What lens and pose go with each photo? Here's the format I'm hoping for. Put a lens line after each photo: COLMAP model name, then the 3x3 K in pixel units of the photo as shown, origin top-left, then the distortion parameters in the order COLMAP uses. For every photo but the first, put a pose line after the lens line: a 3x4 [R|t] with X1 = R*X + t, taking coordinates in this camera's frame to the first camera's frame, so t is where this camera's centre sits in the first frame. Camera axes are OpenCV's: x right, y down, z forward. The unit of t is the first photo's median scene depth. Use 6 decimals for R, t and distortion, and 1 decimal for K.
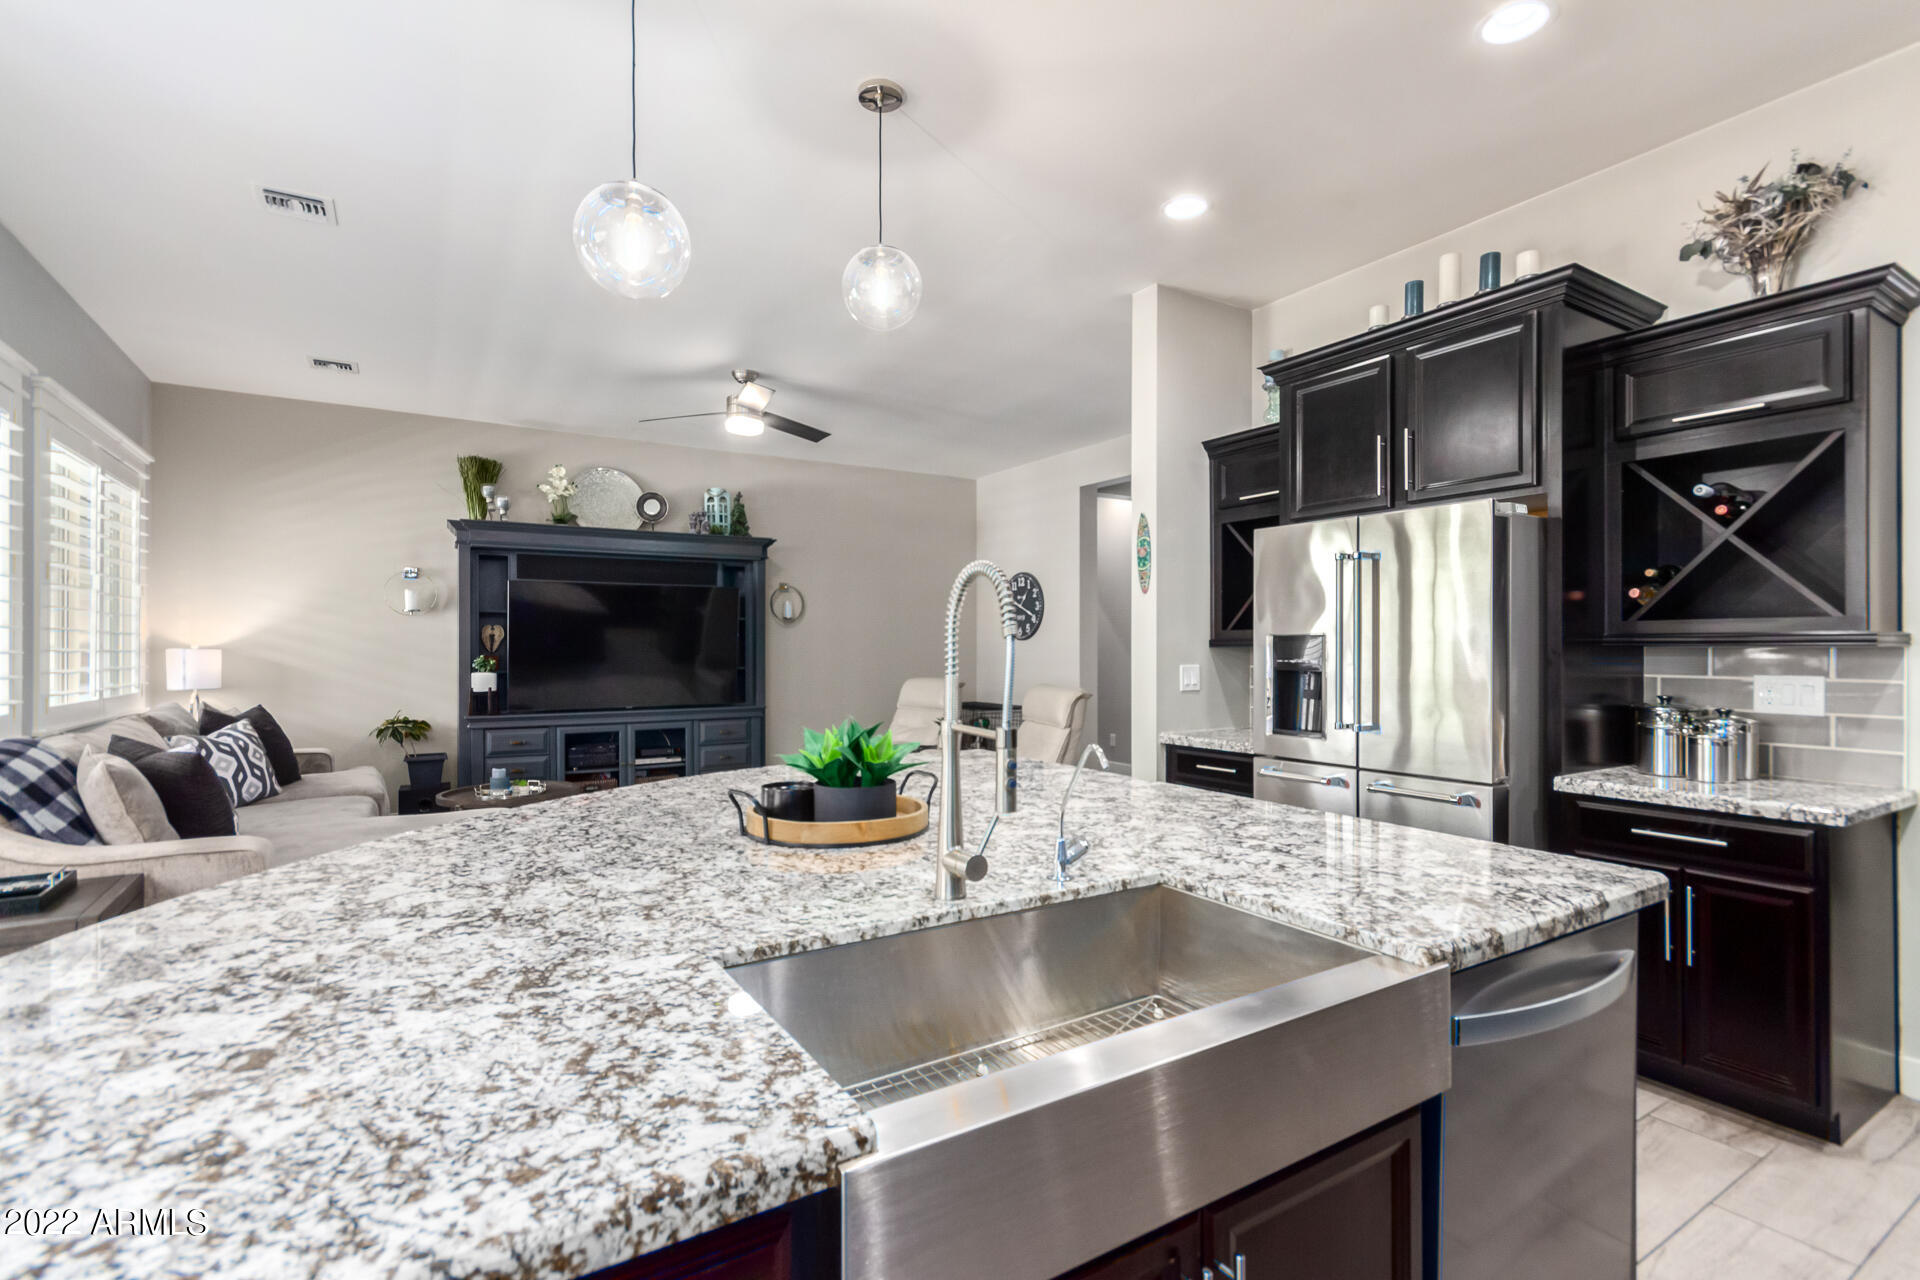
lens RADIAL K [[882.5, 0, 966.8], [0, 882.5, 646.2], [0, 0, 1]] dist [0.004143, -0.000857]
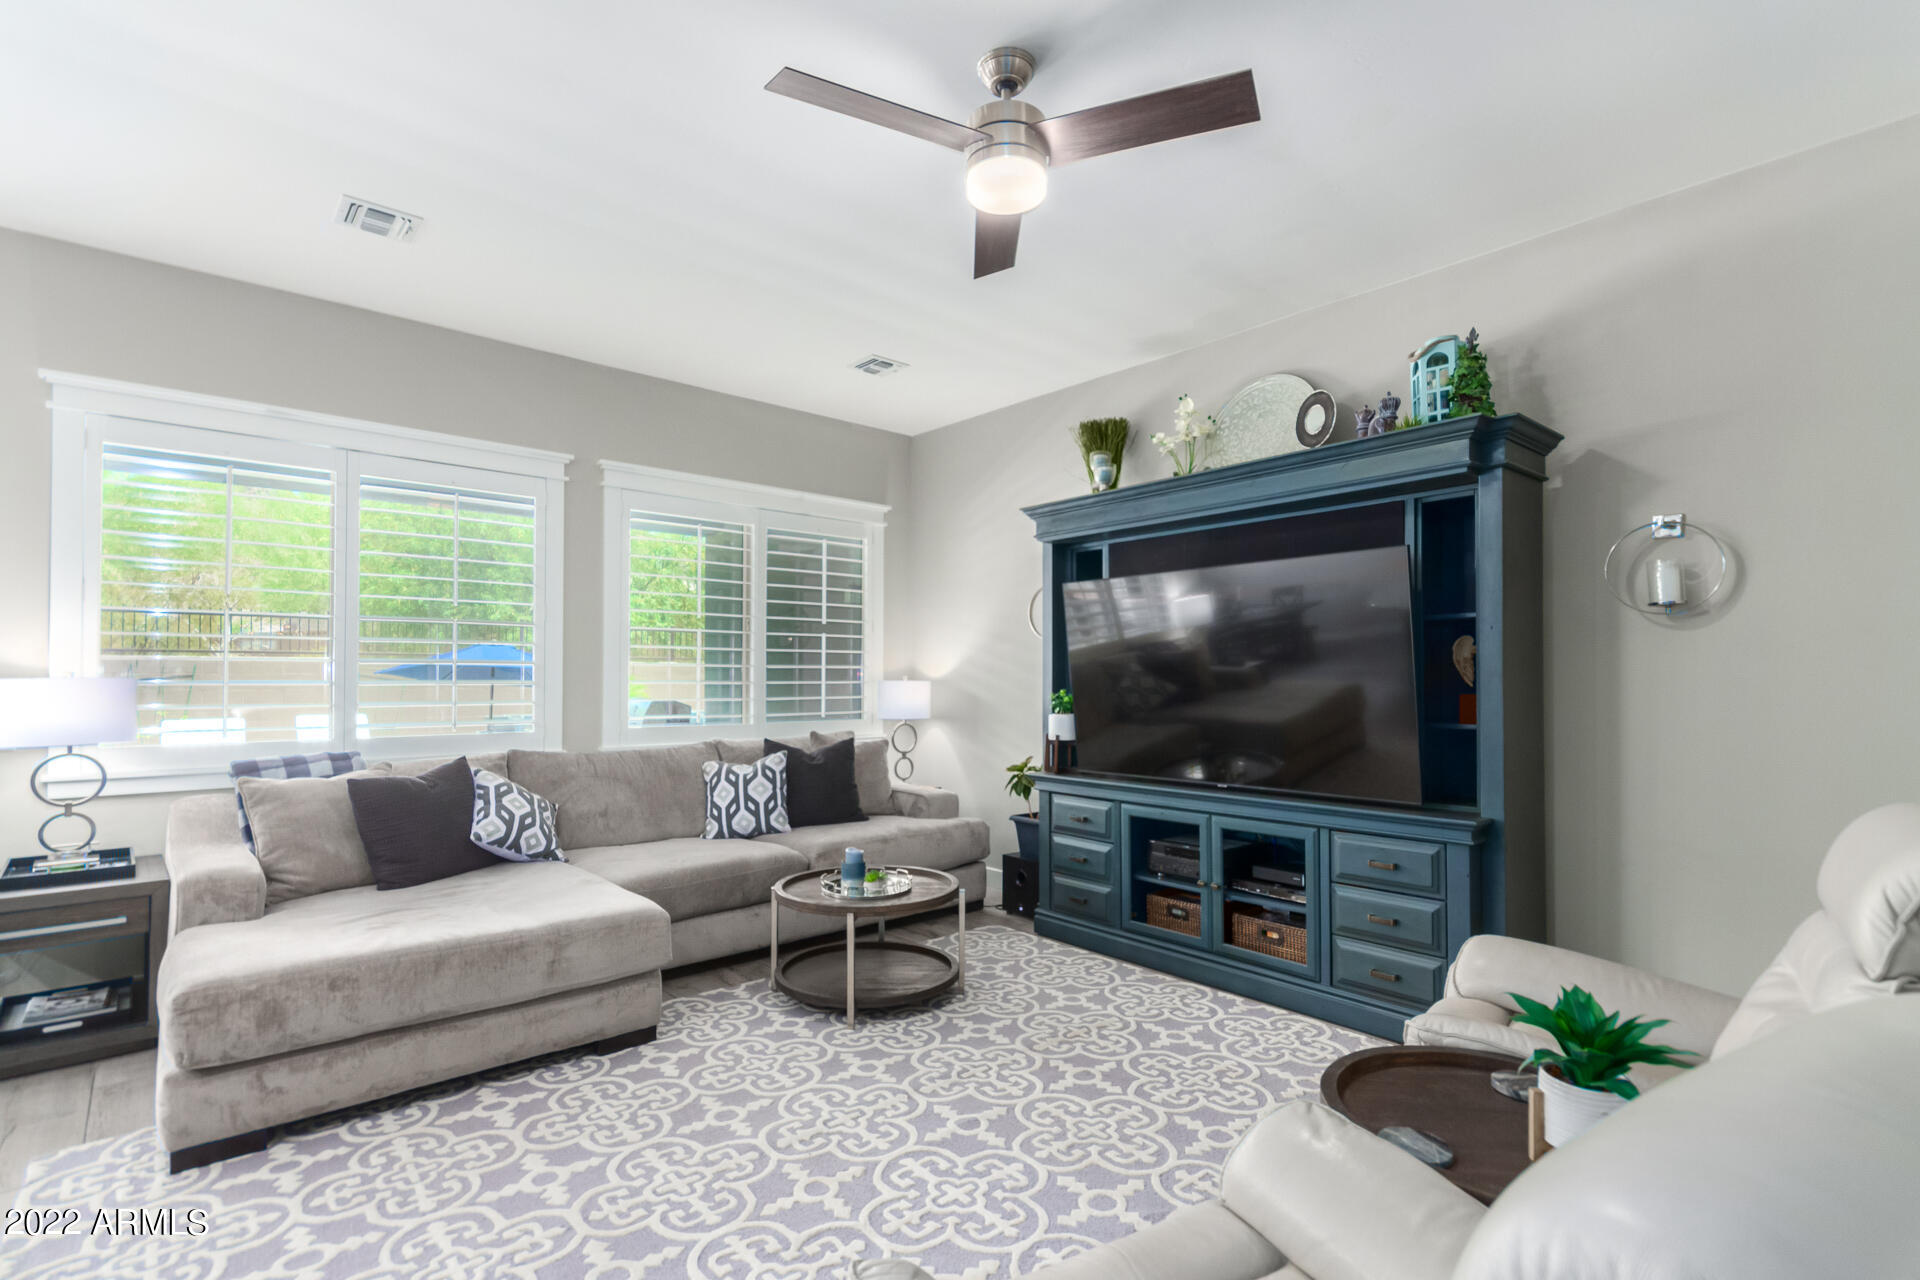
lens RADIAL K [[893.8, 0, 971.9], [0, 893.8, 666.9], [0, 0, 1]] dist [0.001268, 0.000215]
pose [[0.169047, -0.014732, -0.985498, 0.164586], [0.002124, 0.999891, -0.014583, 0.001739], [0.985606, 0.000372, 0.169060, 0.792131]]
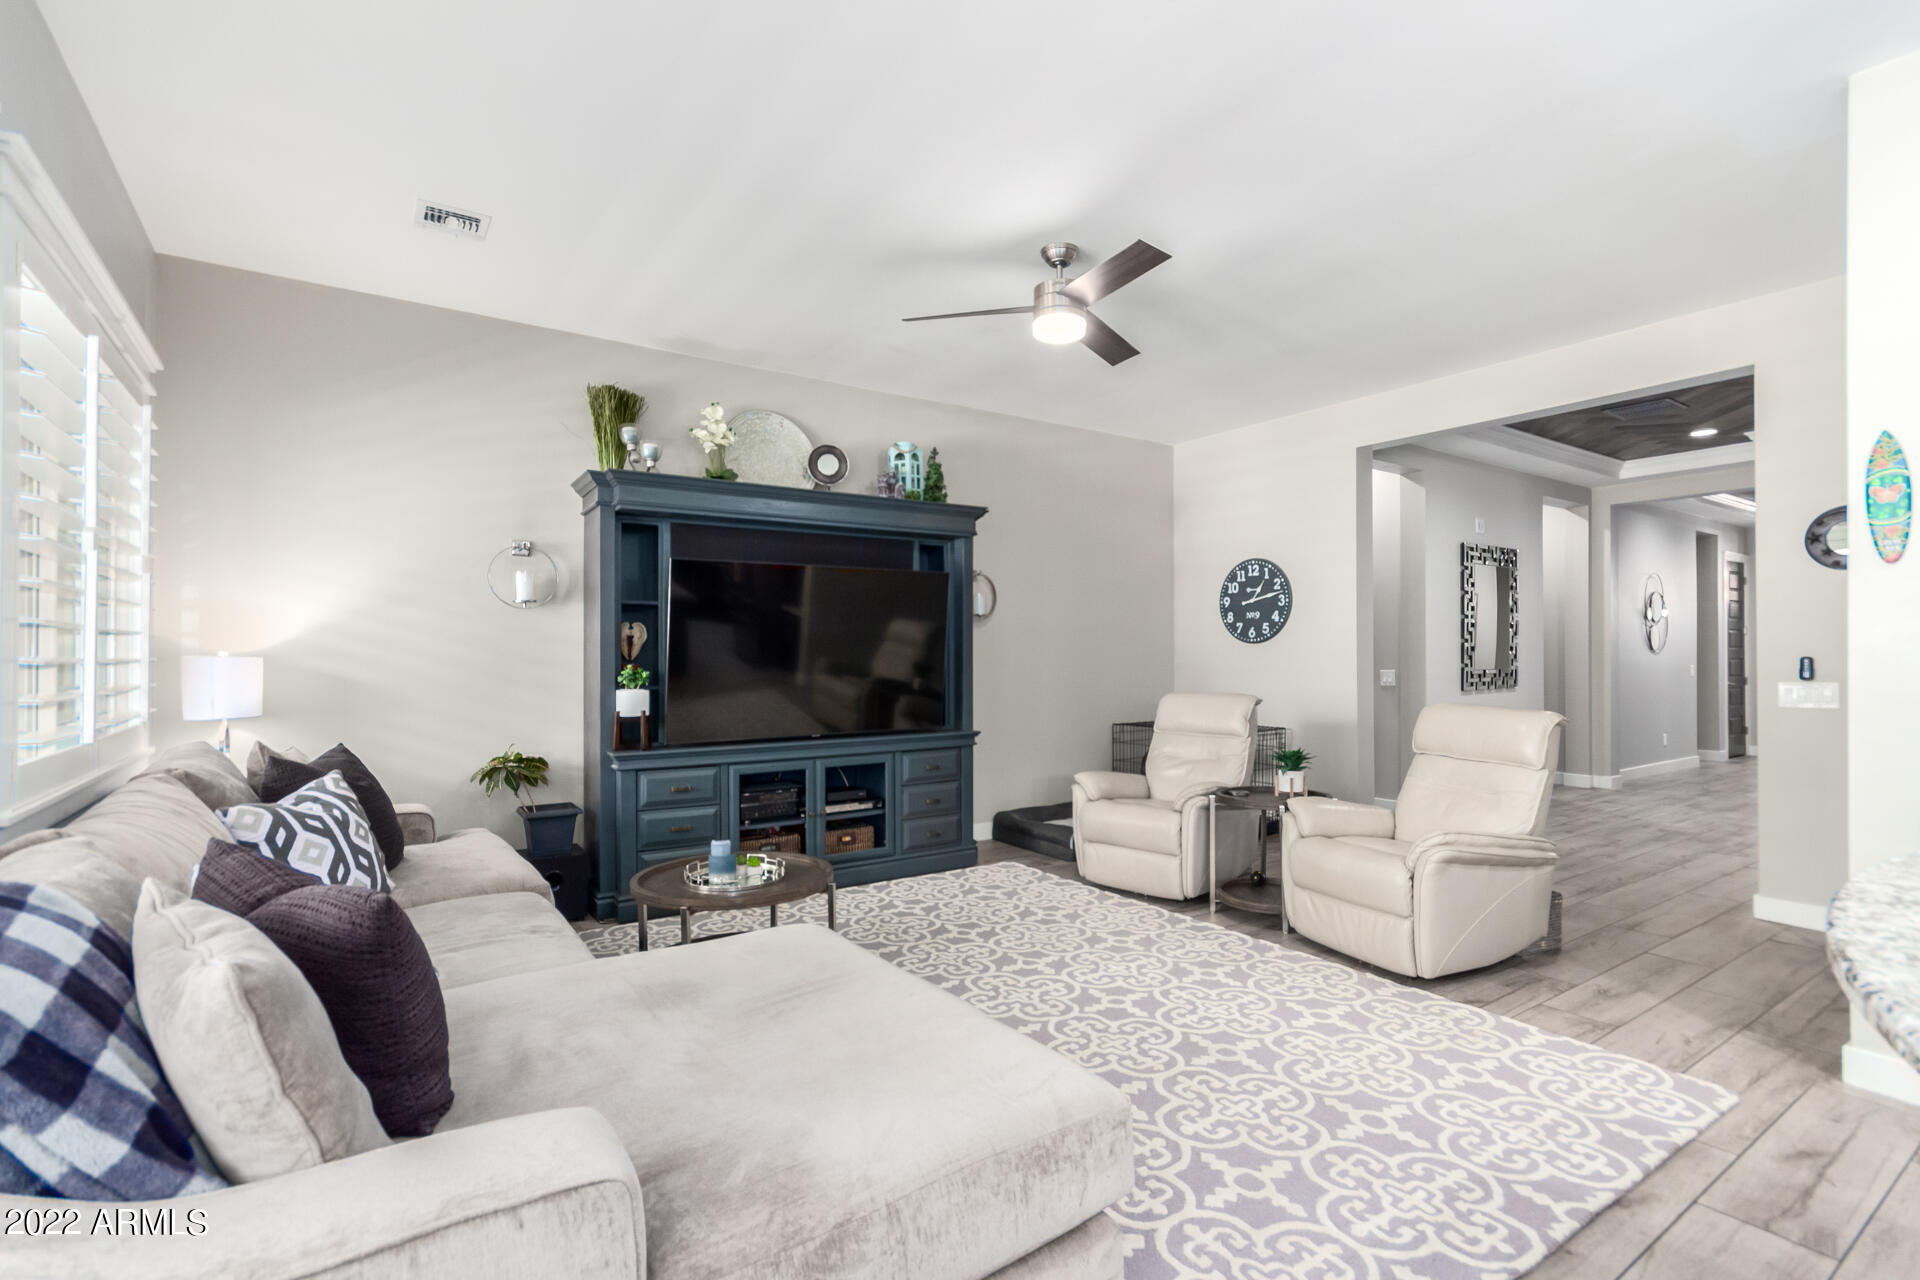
lens RADIAL K [[888.9, 0, 971.4], [0, 888.9, 650.3], [0, 0, 1]] dist [-0.003891, 0.000638]
pose [[0.998853, -0.001746, 0.047848, -0.308027], [0.001837, 0.999997, -0.001859, 0.000551], [-0.047845, 0.001944, 0.998853, 0.277837]]
